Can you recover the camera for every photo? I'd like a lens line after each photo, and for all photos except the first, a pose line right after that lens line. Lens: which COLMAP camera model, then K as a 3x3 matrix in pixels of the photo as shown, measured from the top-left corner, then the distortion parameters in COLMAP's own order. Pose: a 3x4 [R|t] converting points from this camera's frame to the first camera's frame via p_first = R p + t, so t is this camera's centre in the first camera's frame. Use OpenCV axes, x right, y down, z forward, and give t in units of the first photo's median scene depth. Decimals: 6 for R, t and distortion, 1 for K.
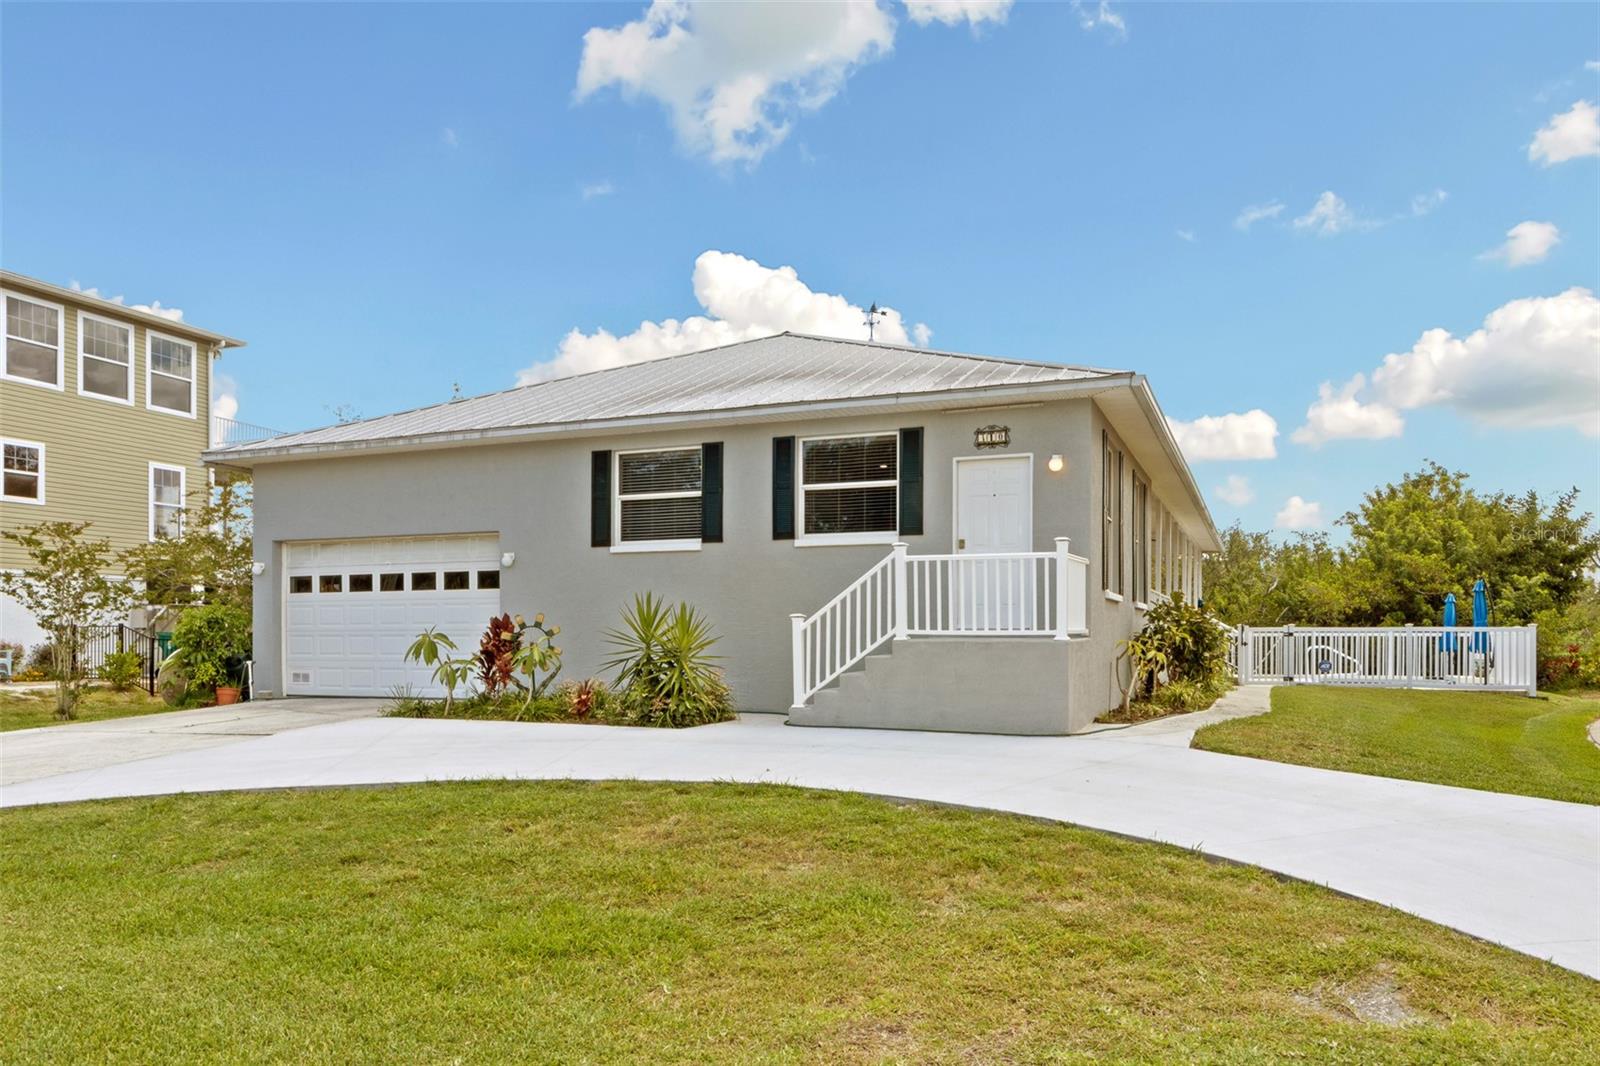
lens RADIAL K [[1191.7, 0, 773.2], [0, 1191.7, 633.4], [0, 0, 1]] dist [-0.001816, 0.000094]
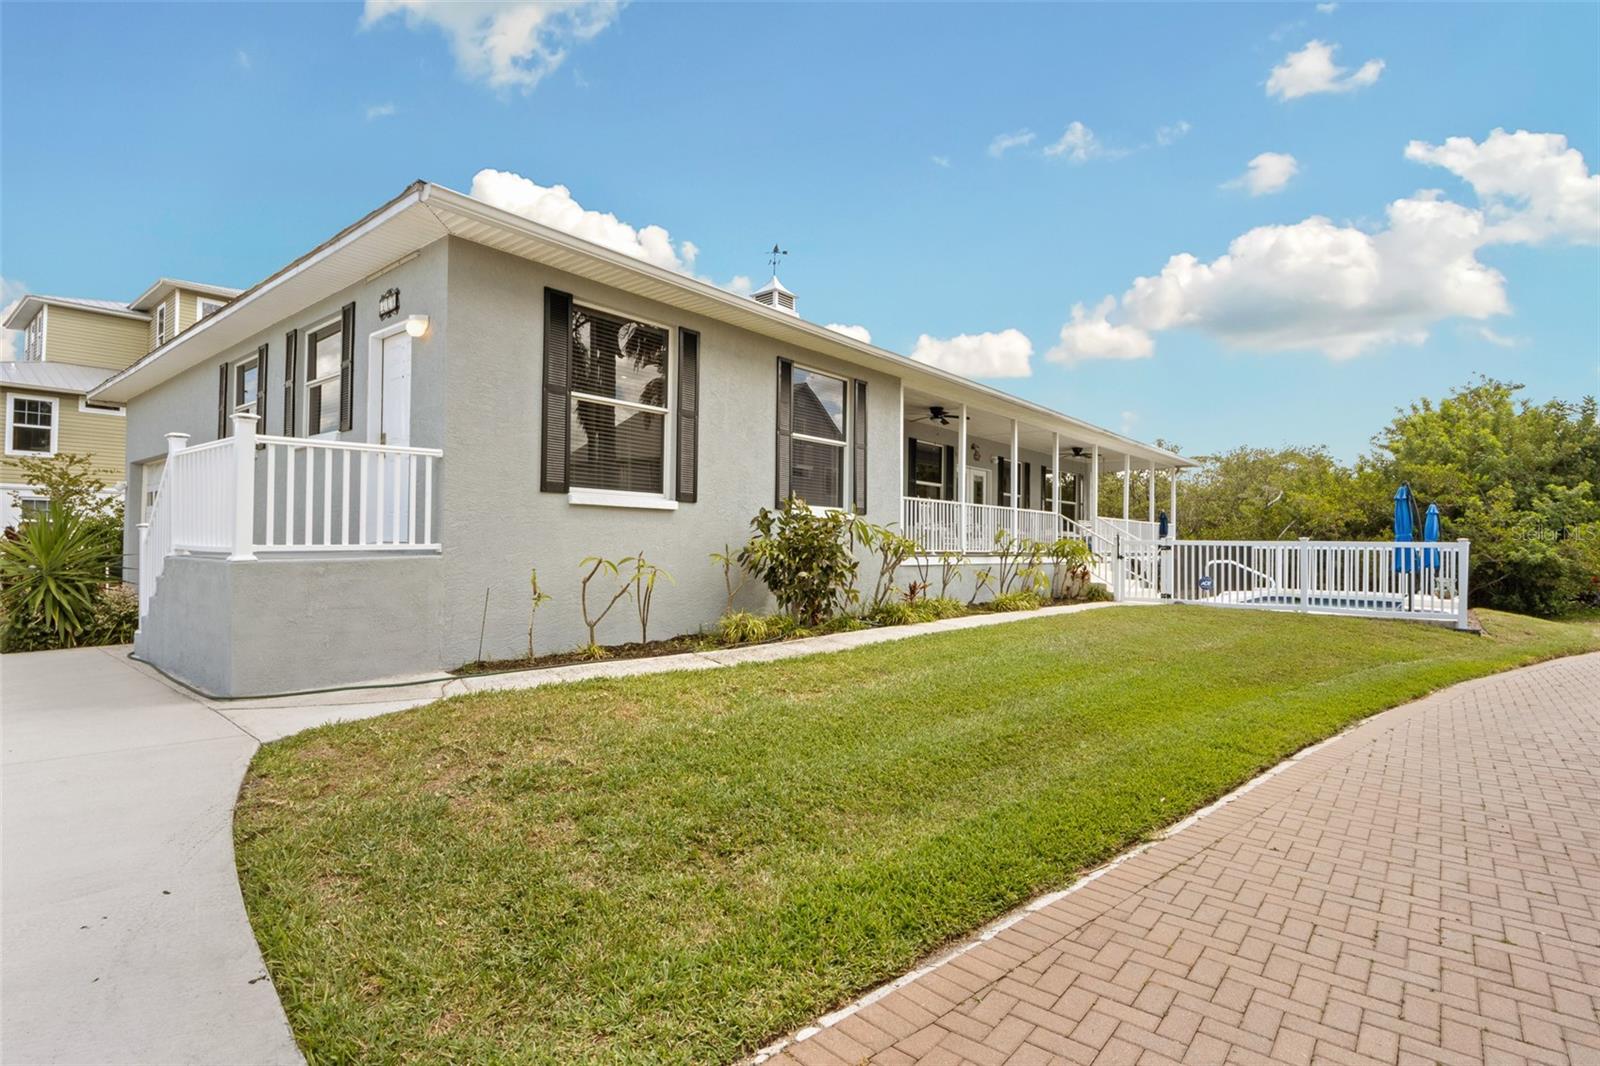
lens RADIAL K [[801.4, 0, 772.7], [0, 801.4, 526.6], [0, 0, 1]] dist [-0.005396, 0.001692]
pose [[0.952236, 0.003205, -0.305347, 0.487440], [-0.007724, 0.999878, -0.013593, -0.007387], [0.305266, 0.015302, 0.952144, 0.463855]]
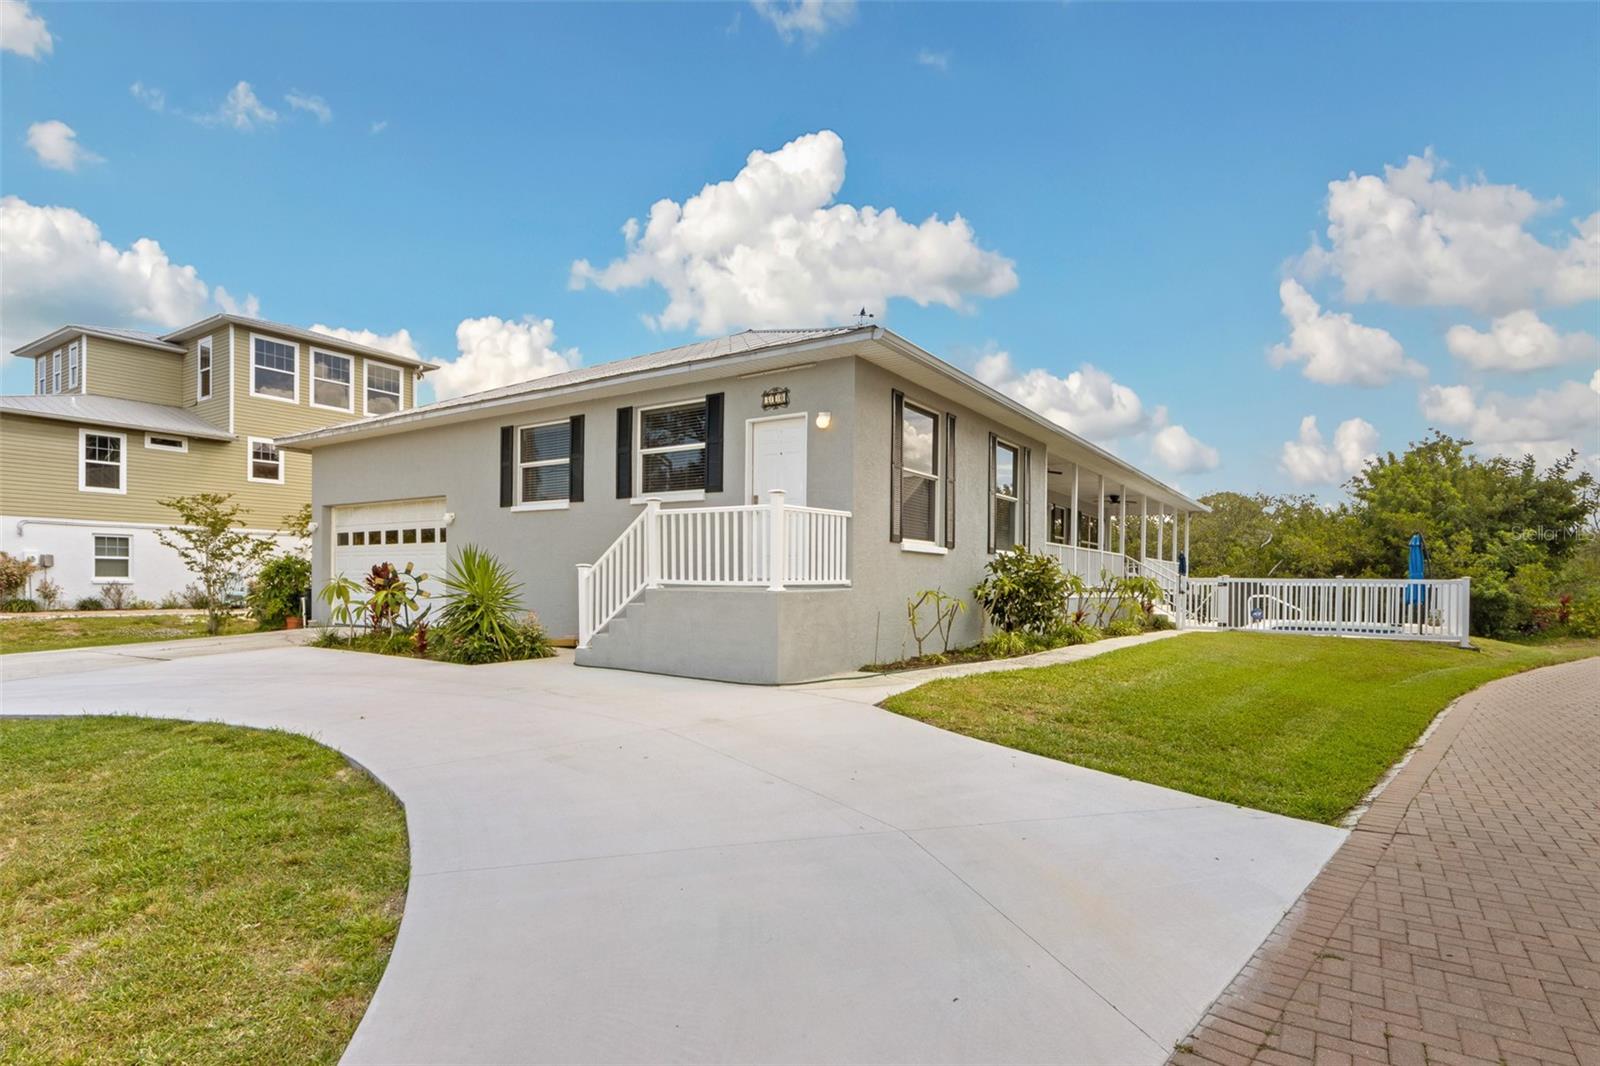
lens RADIAL K [[845.0, 0, 769.0], [0, 845.0, 586.6], [0, 0, 1]] dist [0.003058, -0.003414]
pose [[0.976735, 0.011497, -0.214141, 0.279476], [-0.008919, 0.999876, 0.013002, -0.005475], [0.214264, -0.010789, 0.976716, 0.212091]]
